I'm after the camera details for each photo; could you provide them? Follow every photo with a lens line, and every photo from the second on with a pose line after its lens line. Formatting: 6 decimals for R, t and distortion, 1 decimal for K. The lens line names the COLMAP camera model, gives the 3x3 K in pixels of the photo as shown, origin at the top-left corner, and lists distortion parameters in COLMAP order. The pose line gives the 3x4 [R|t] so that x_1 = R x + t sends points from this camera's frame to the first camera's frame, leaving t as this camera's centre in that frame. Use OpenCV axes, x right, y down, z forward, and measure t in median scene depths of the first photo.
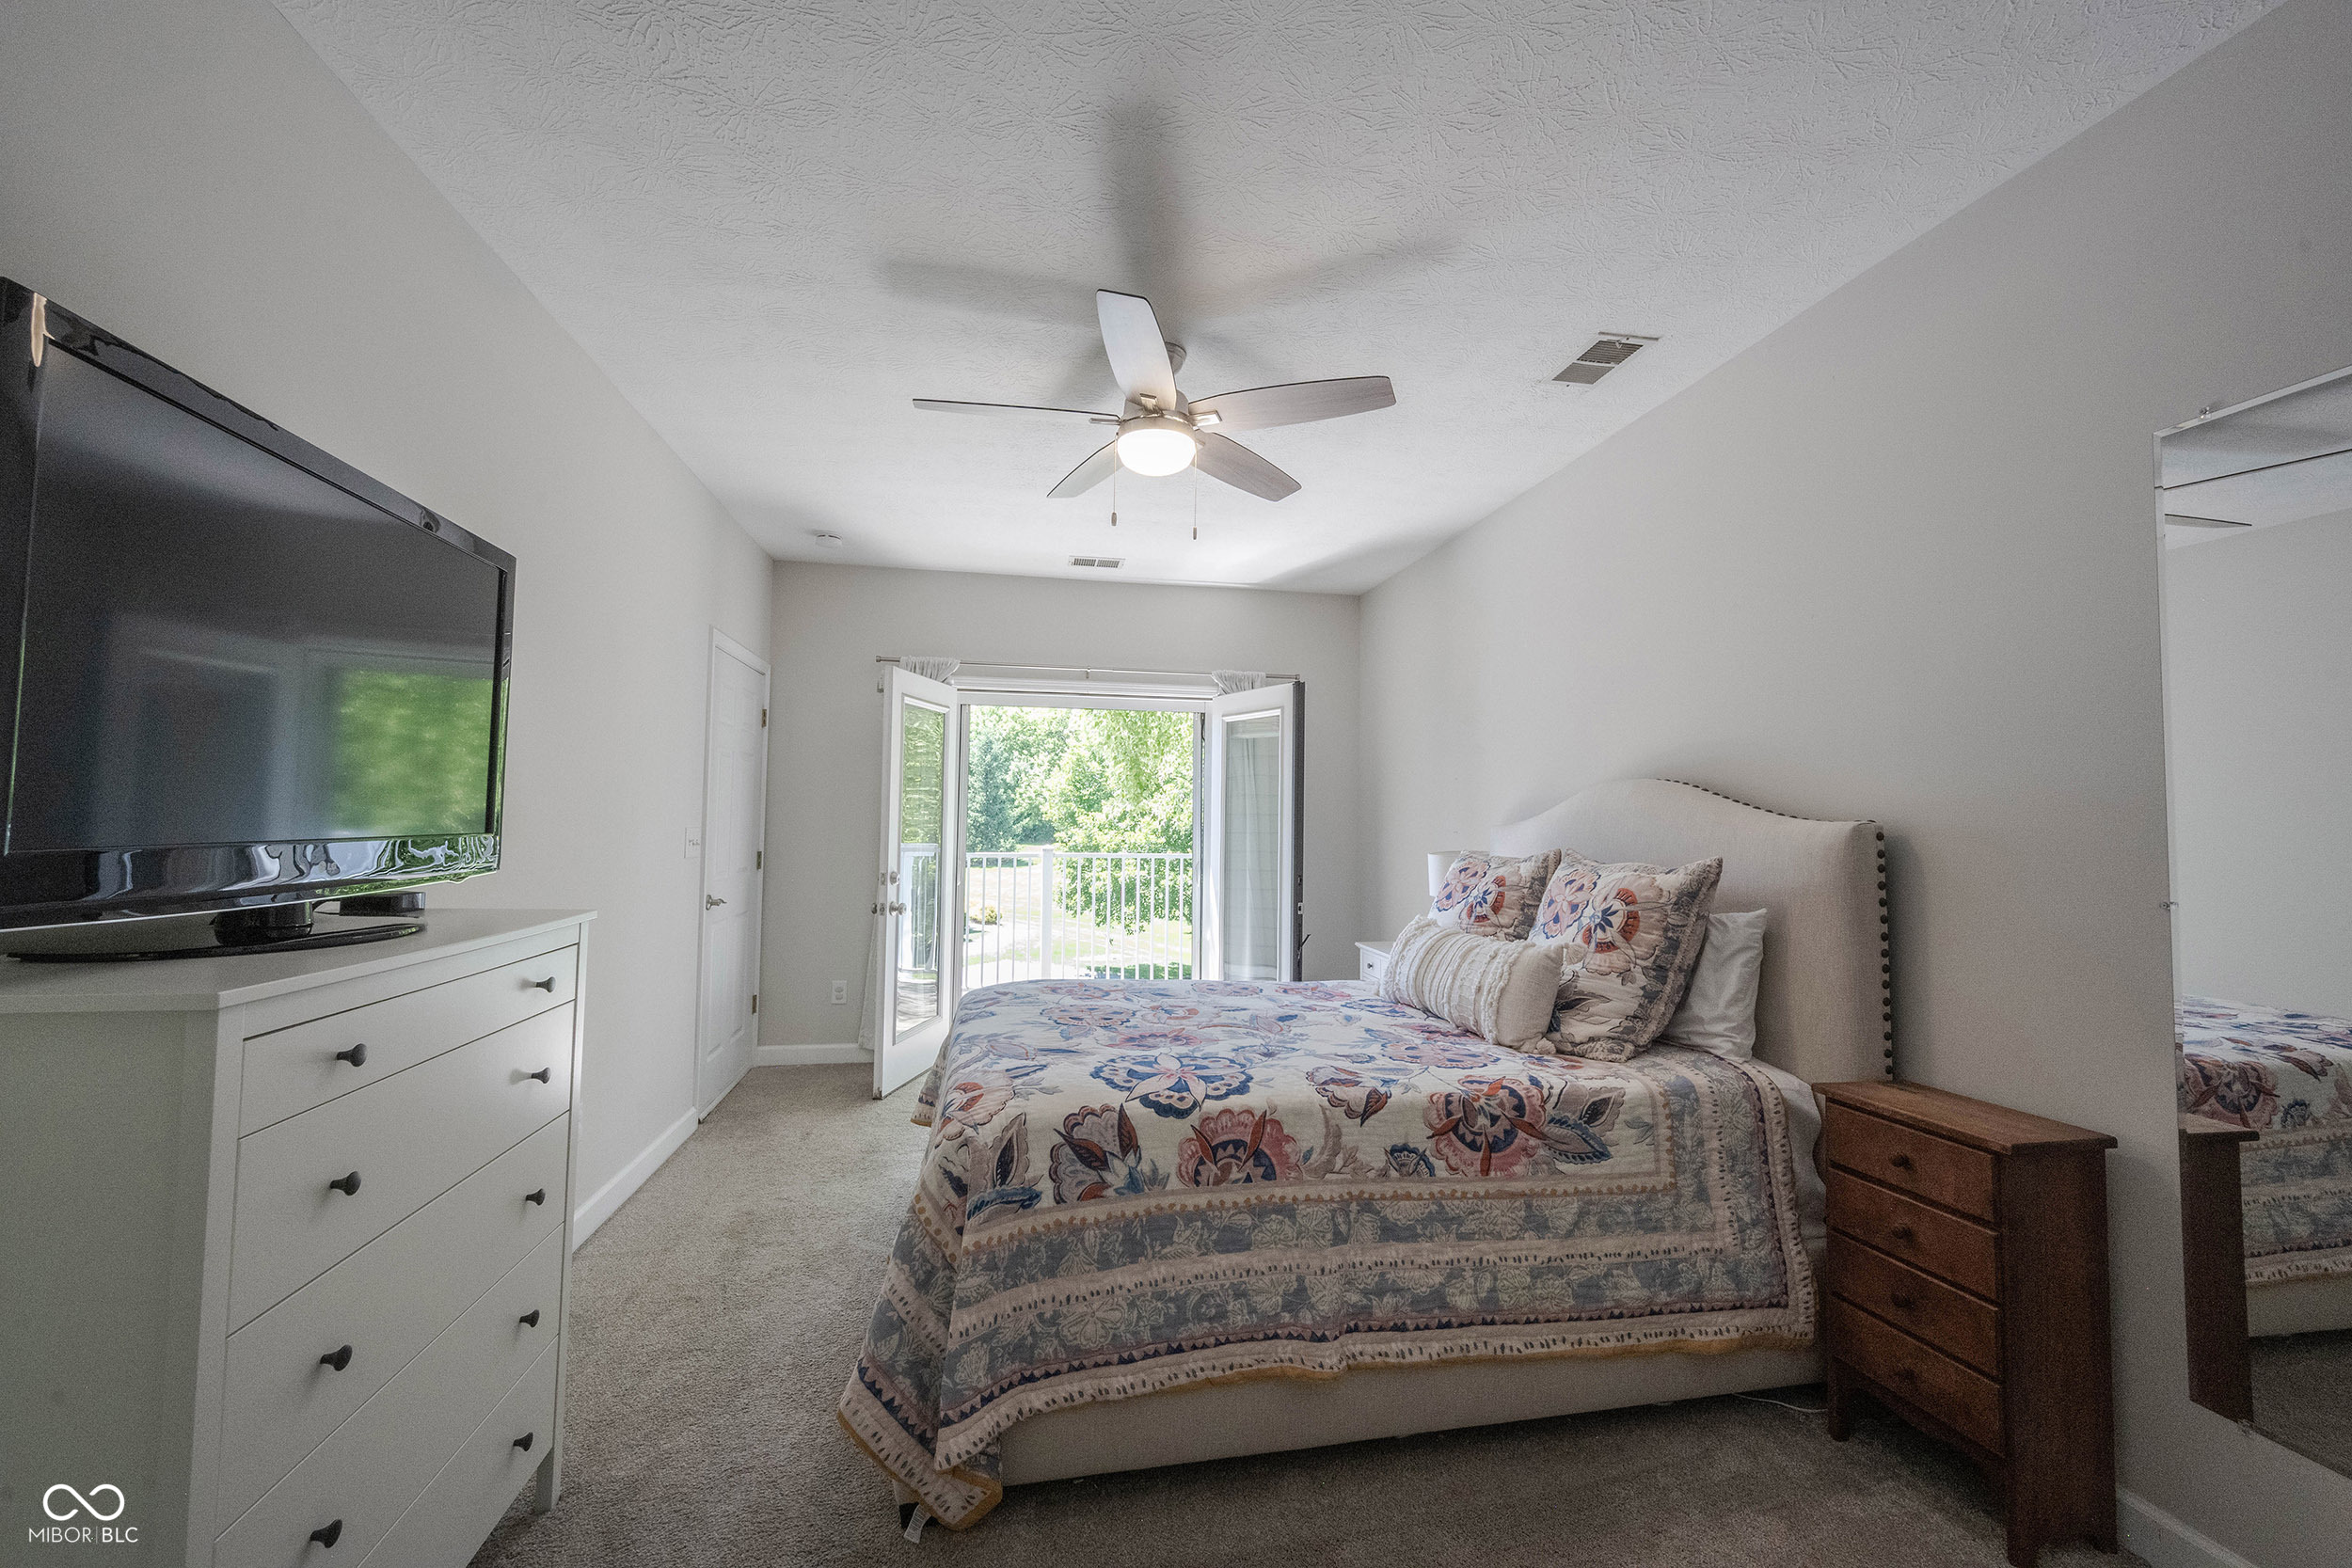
lens RADIAL K [[929.3, 0, 1178.1], [0, 929.3, 782.5], [0, 0, 1]] dist [-0.001036, 0.000645]
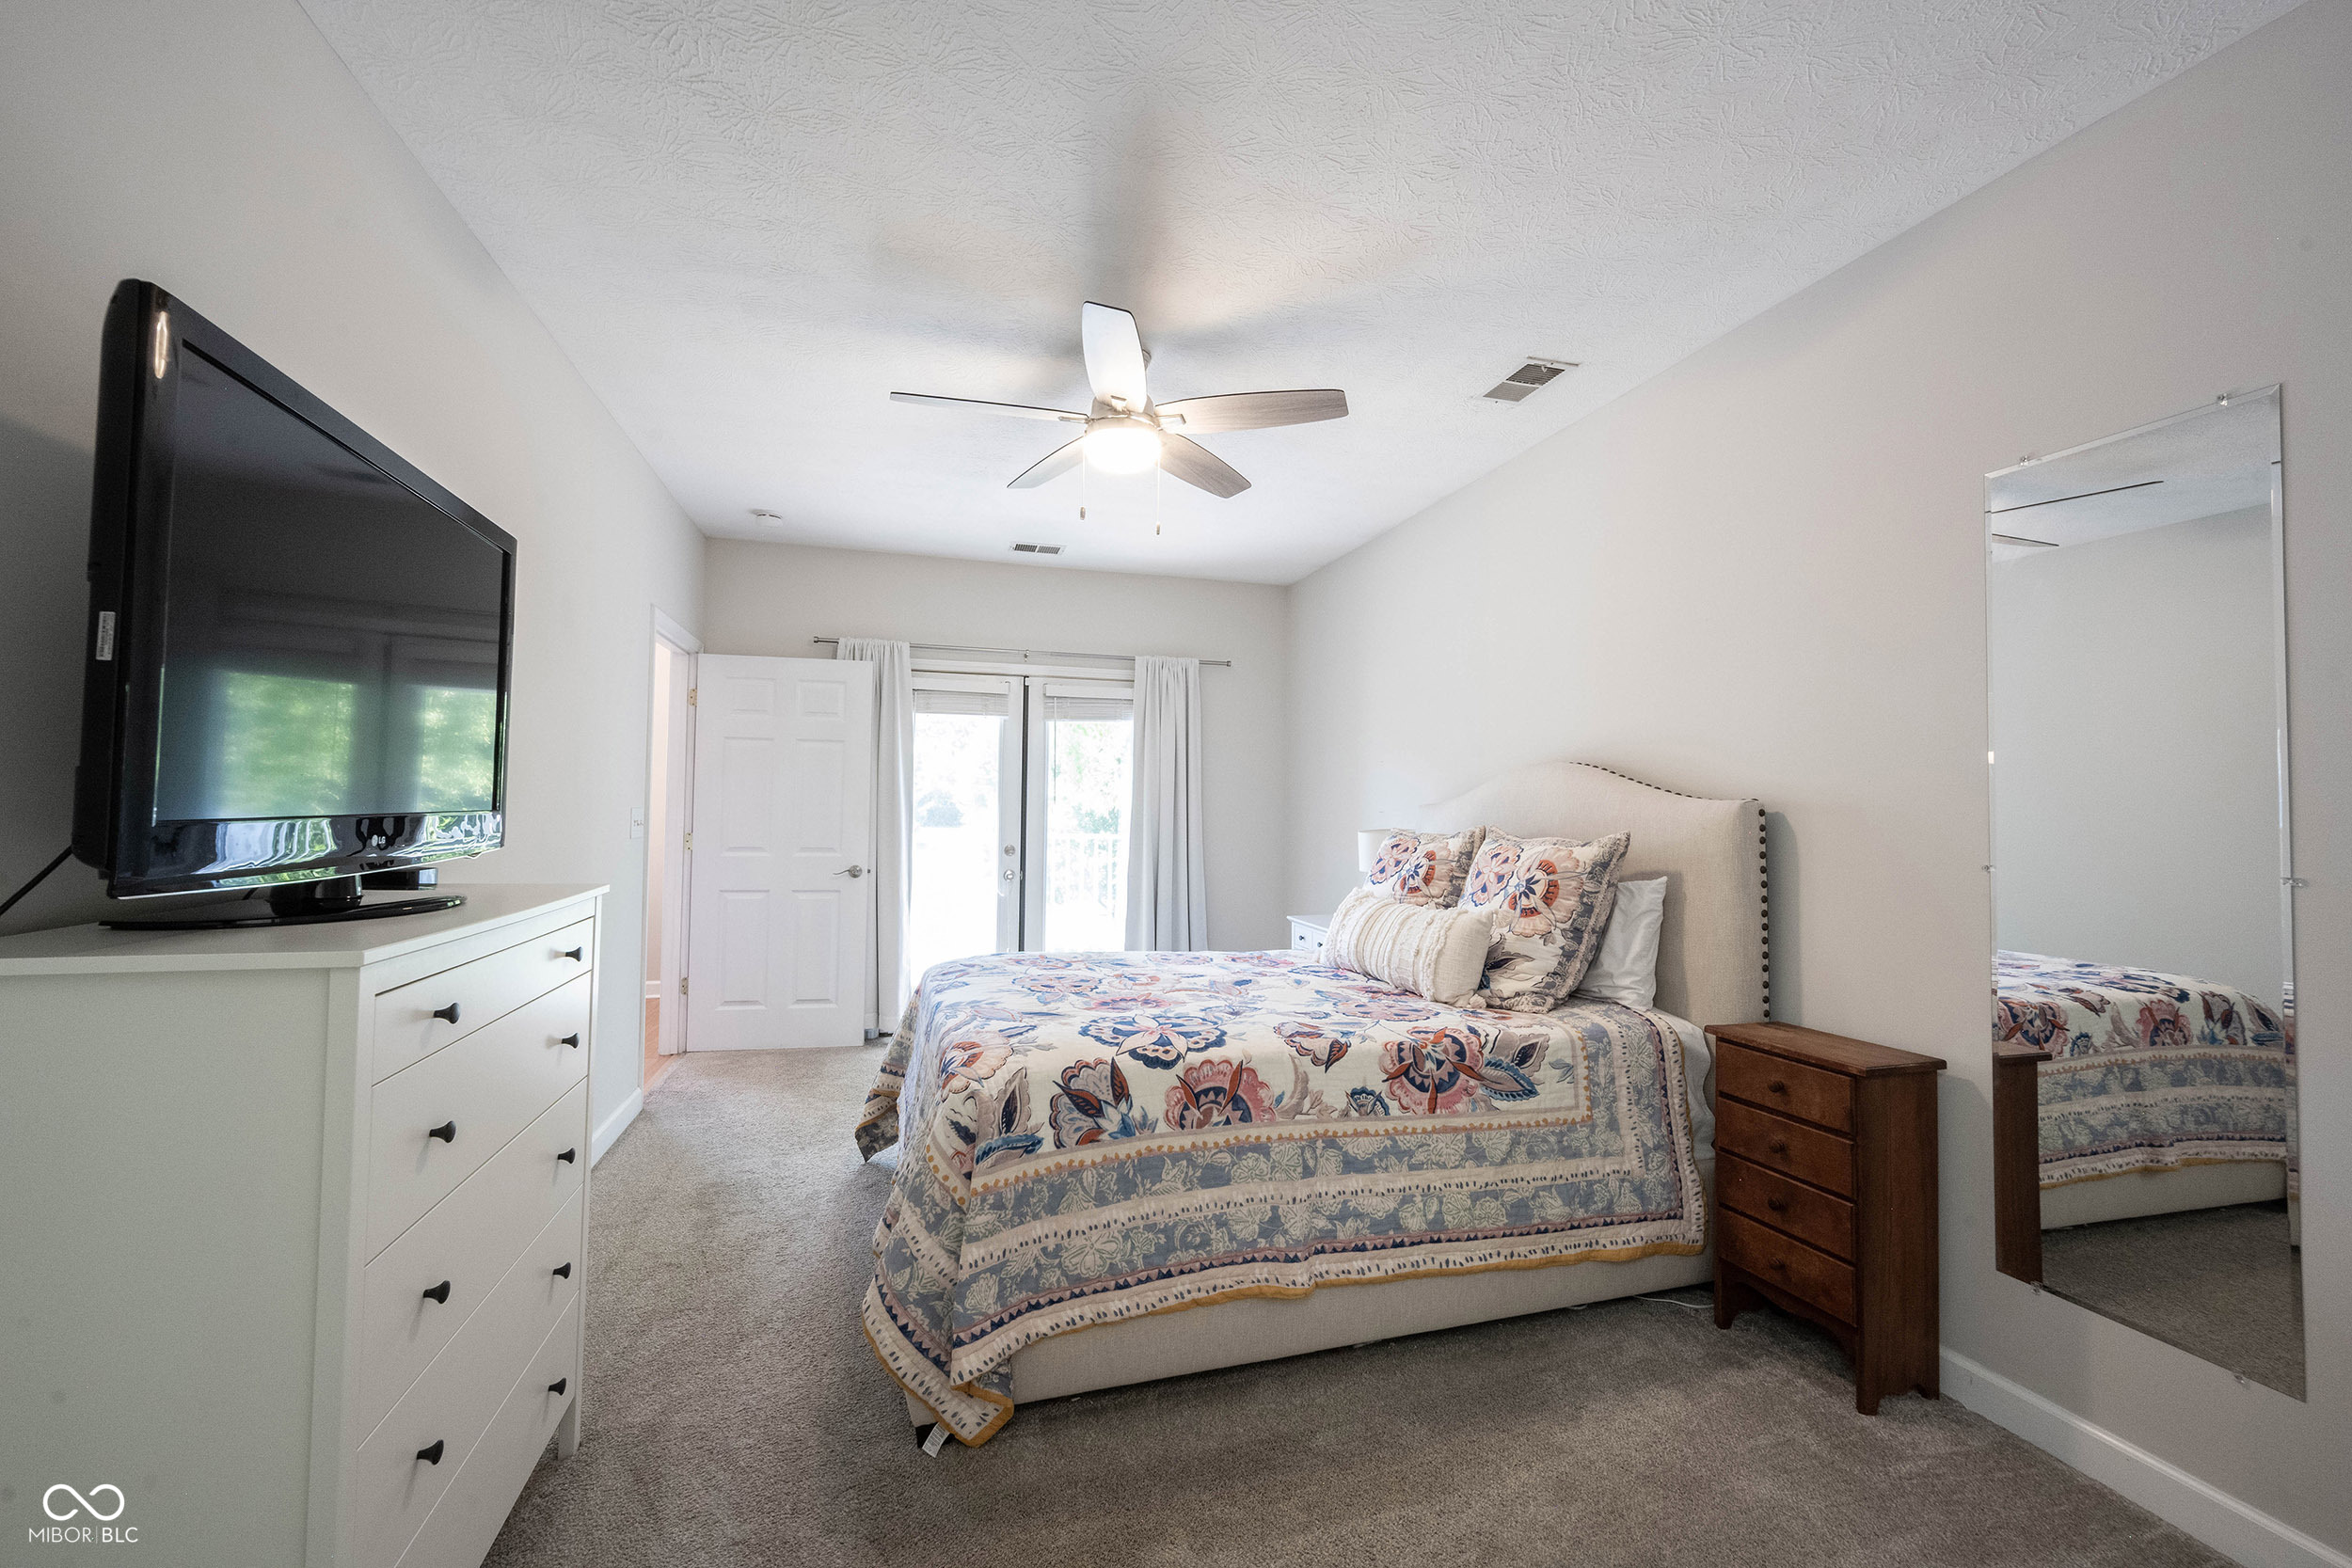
lens RADIAL K [[929.1, 0, 1174.3], [0, 929.1, 781.5], [0, 0, 1]] dist [0.000805, -0.000163]
pose [[0.995218, 0.002335, 0.097647, -0.091140], [-0.004047, 0.999841, 0.017338, 0.002051], [-0.097591, -0.017650, 0.995070, -0.084336]]
